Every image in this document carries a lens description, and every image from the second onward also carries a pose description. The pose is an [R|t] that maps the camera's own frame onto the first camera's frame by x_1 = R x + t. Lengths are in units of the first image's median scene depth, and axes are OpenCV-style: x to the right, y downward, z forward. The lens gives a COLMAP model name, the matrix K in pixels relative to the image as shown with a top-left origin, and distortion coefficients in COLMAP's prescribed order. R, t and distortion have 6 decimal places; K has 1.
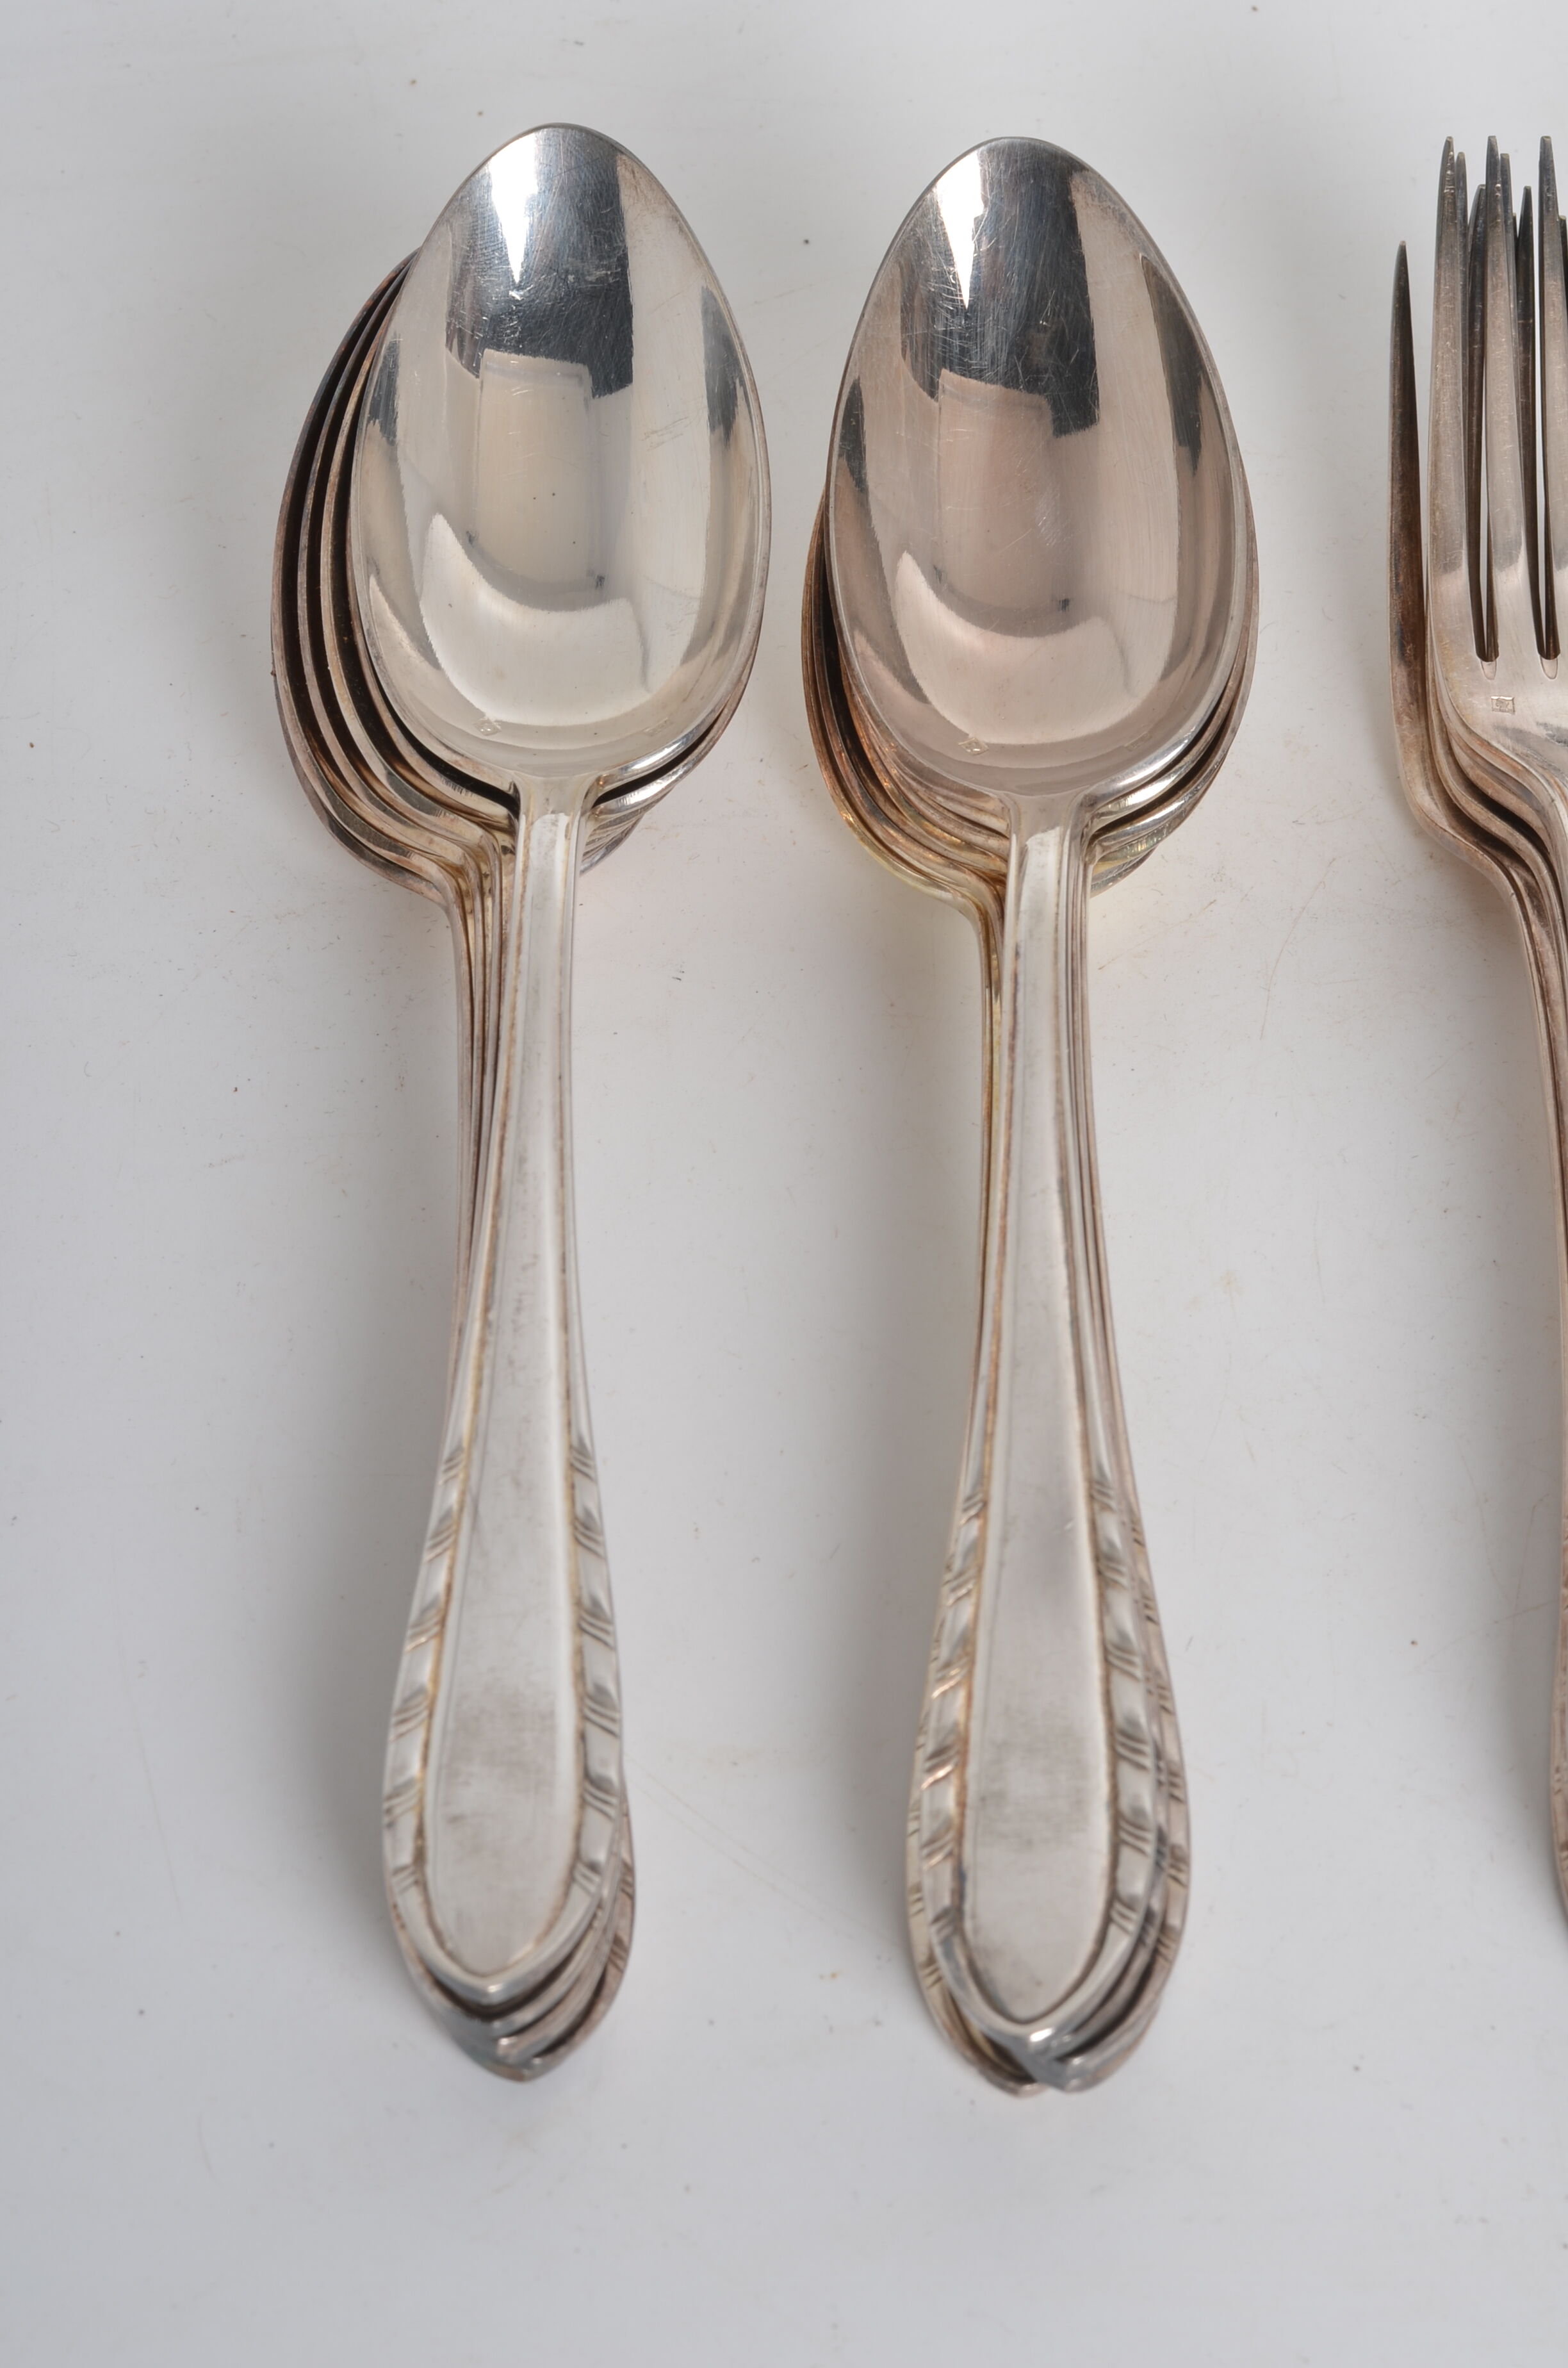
lens RADIAL K [[5730.2, 0, 784.0], [0, 5730.2, 1184.0], [0, 0, 1]] dist [-0.113791, -0.167110]
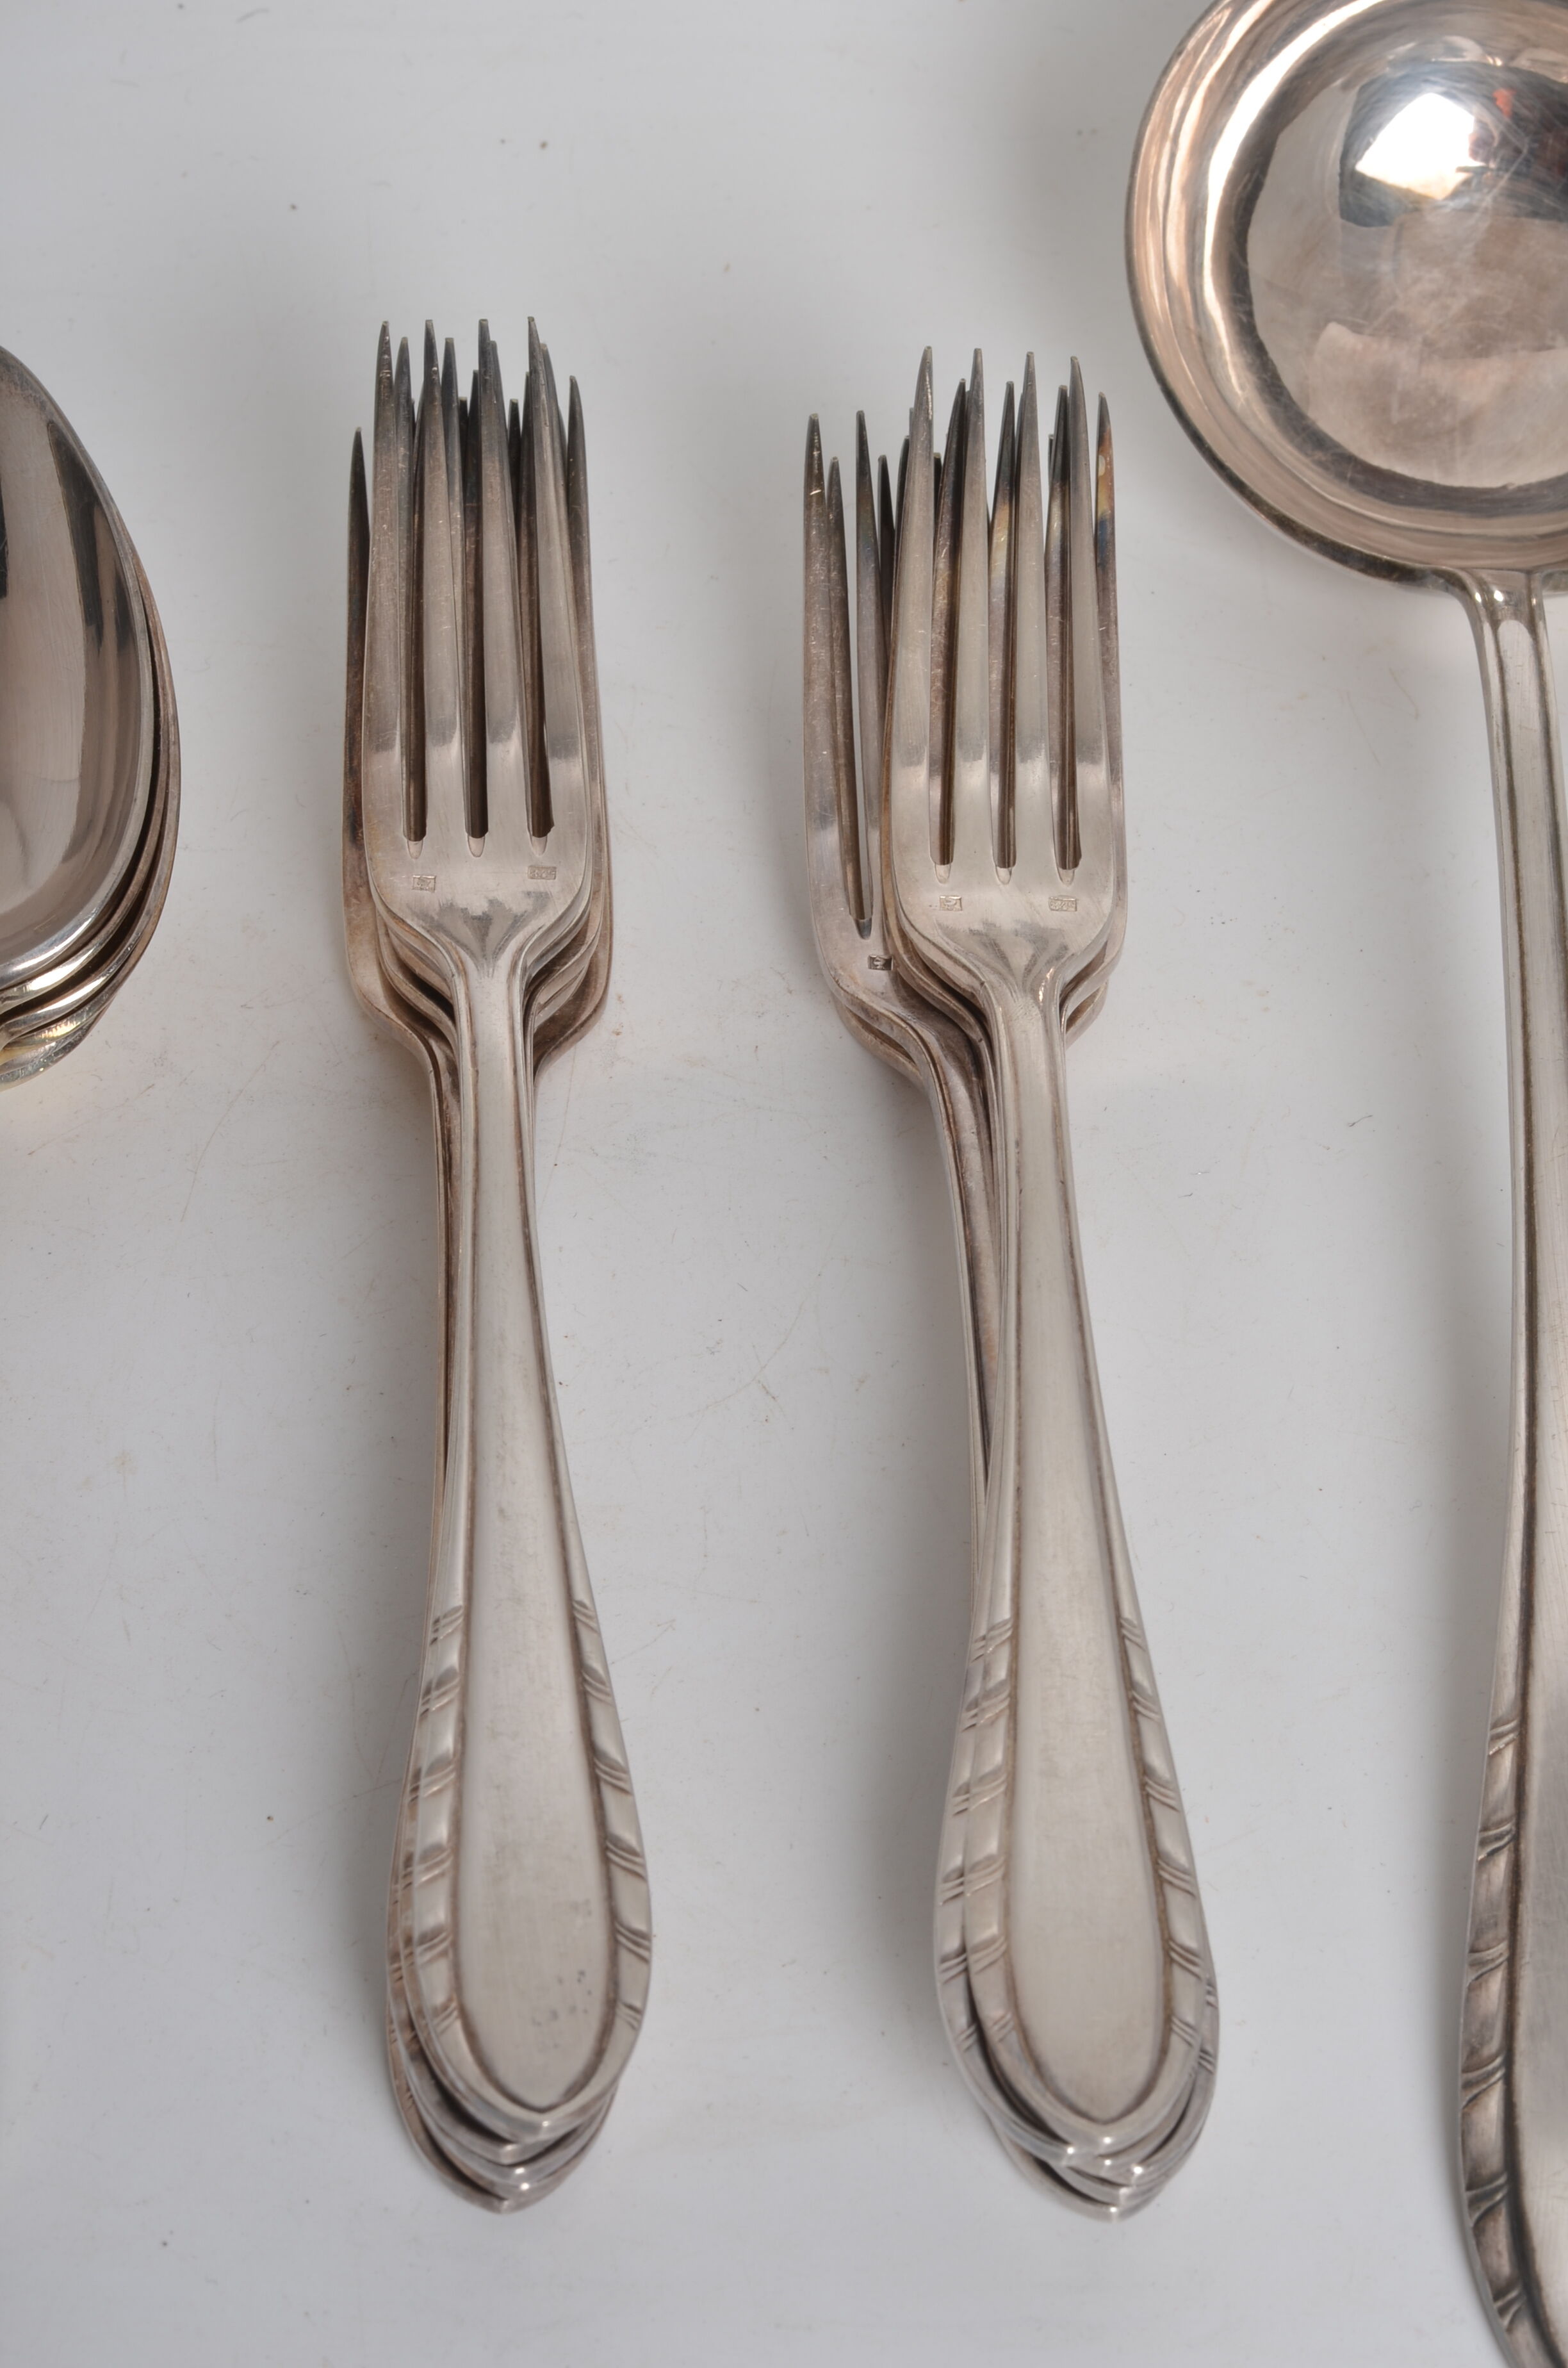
lens RADIAL K [[5730.2, 0, 784.0], [0, 5730.2, 1184.0], [0, 0, 1]] dist [-0.113791, -0.167110]
pose [[0.999184, -0.014479, 0.037708, 0.152745], [0.016229, 0.998786, -0.046501, 0.016616], [-0.036989, 0.047075, 0.998206, -0.000415]]
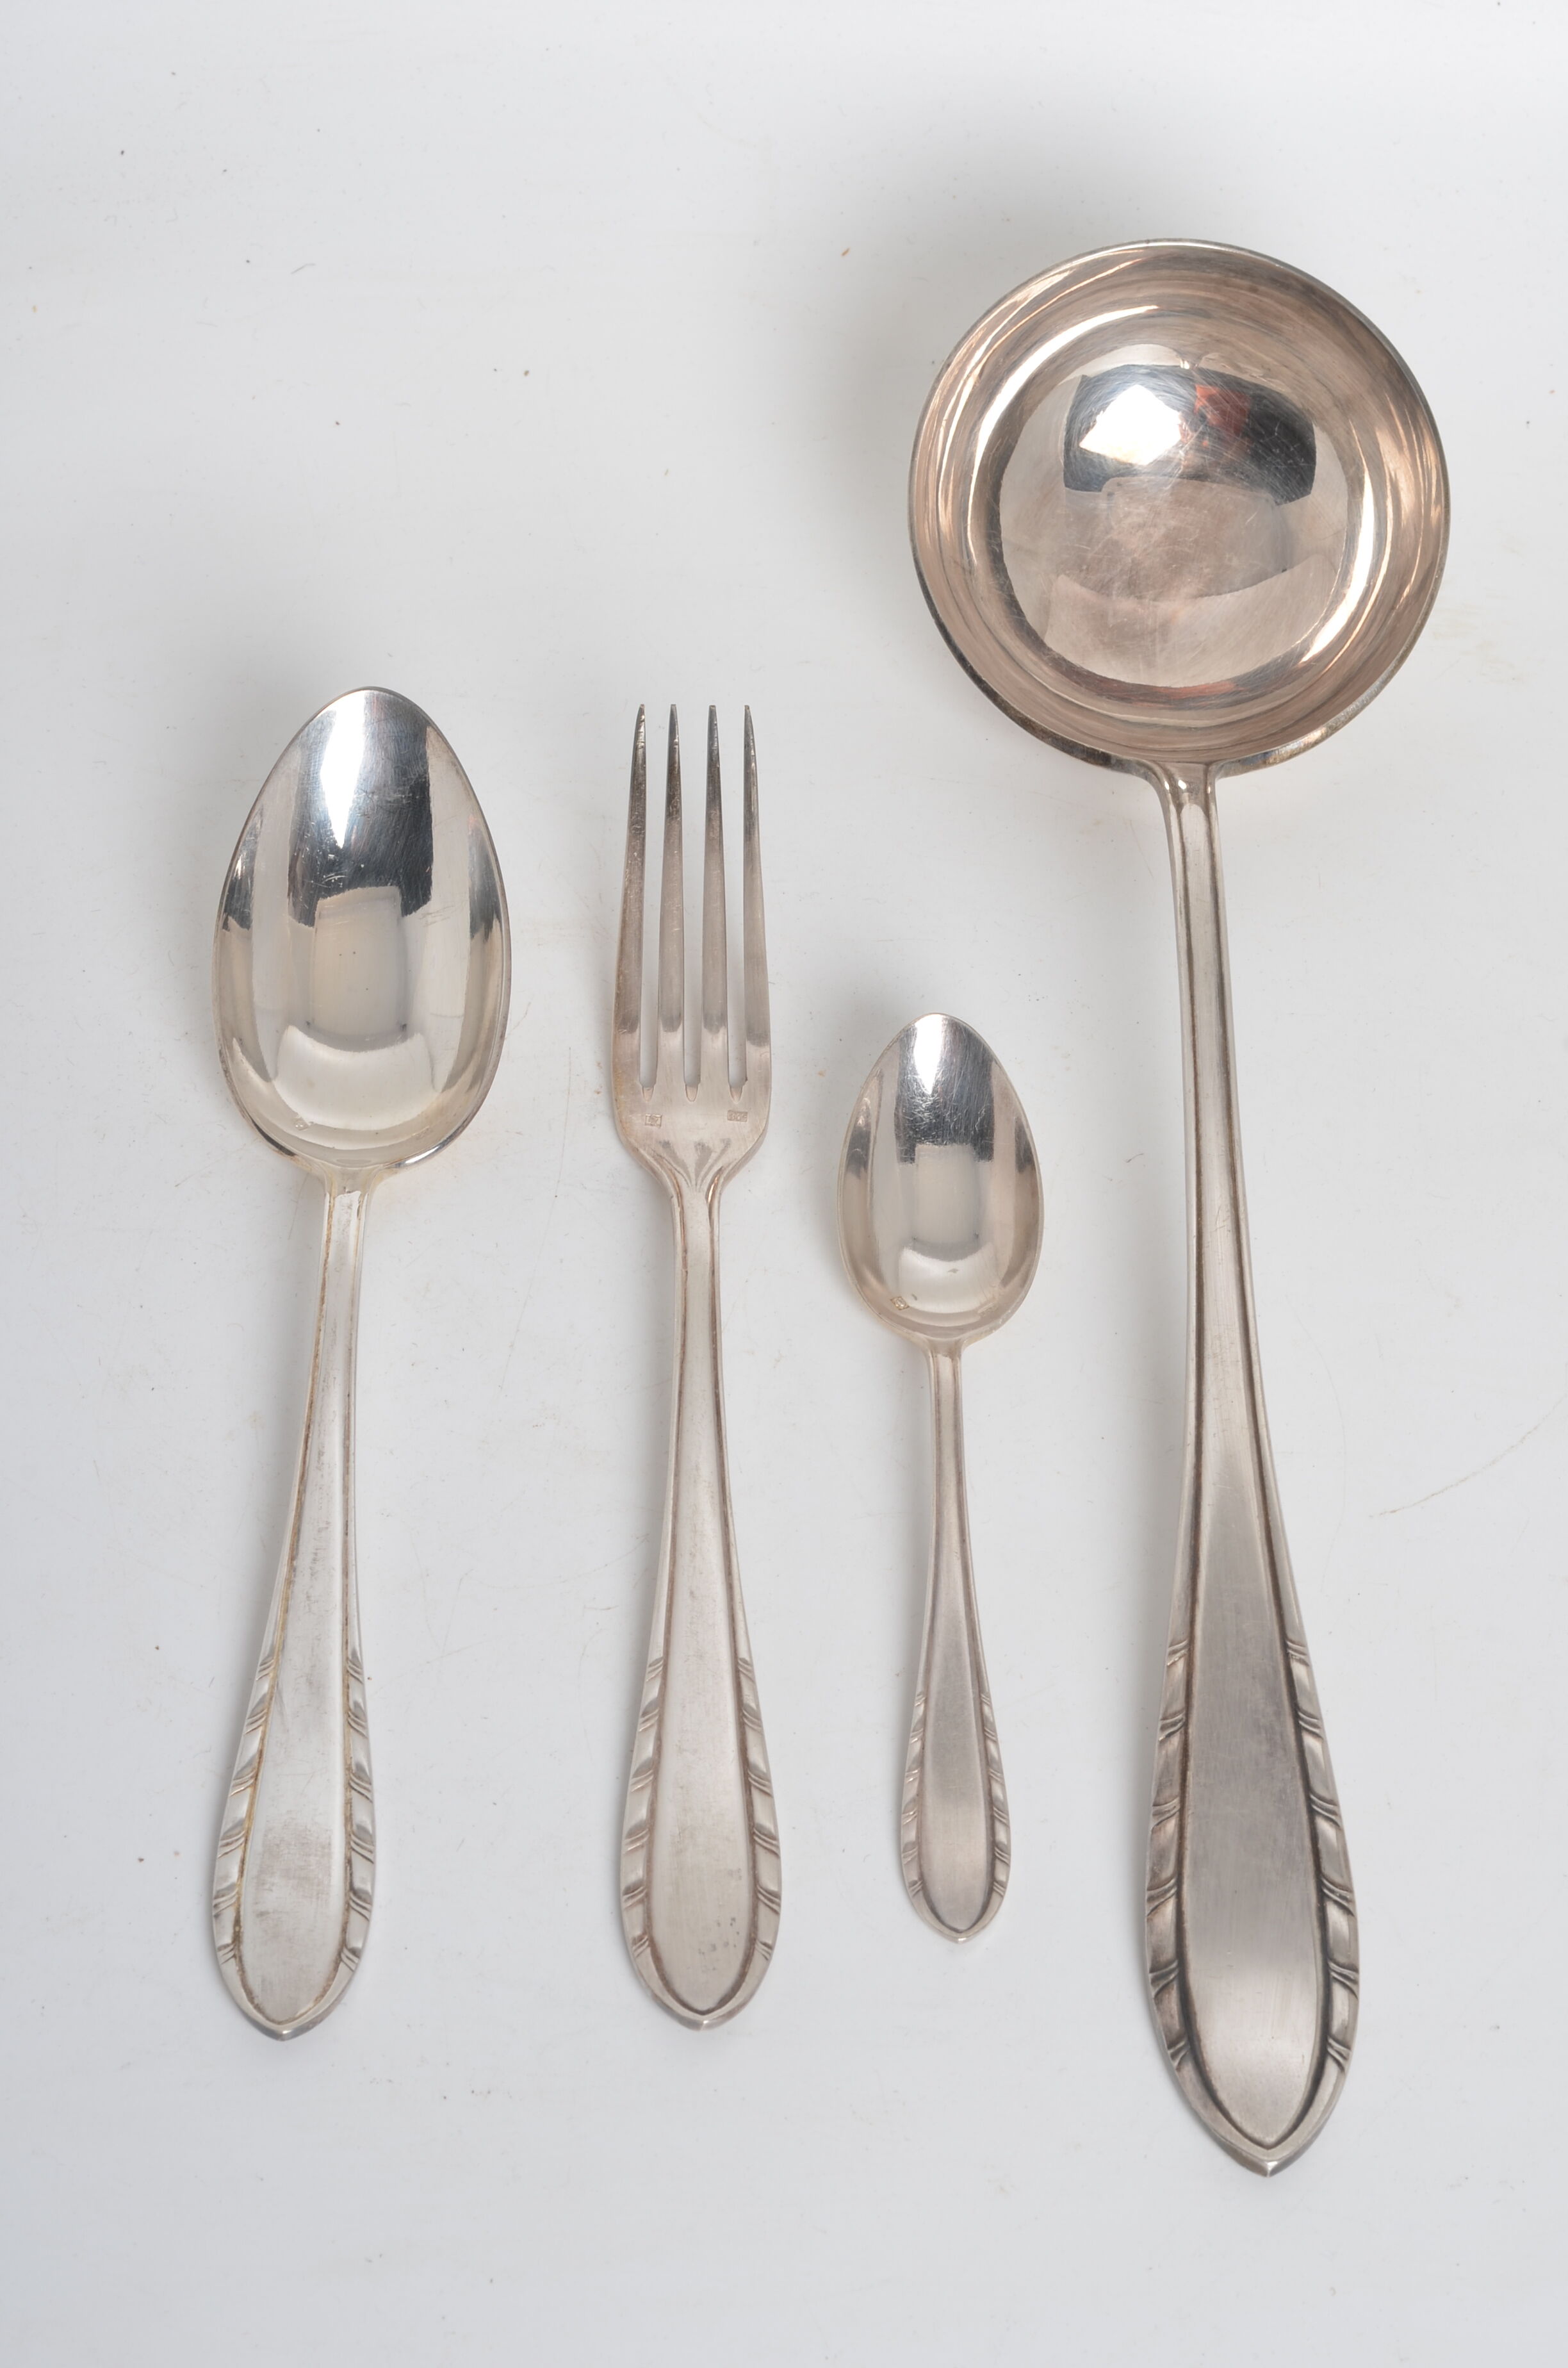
lens RADIAL K [[5730.2, 0, 784.0], [0, 5730.2, 1184.0], [0, 0, 1]] dist [-0.113791, -0.167110]
pose [[0.996847, -0.025800, 0.075030, 0.114863], [0.024137, 0.999444, 0.022982, -0.076386], [-0.075581, -0.021099, 0.996916, -0.391816]]
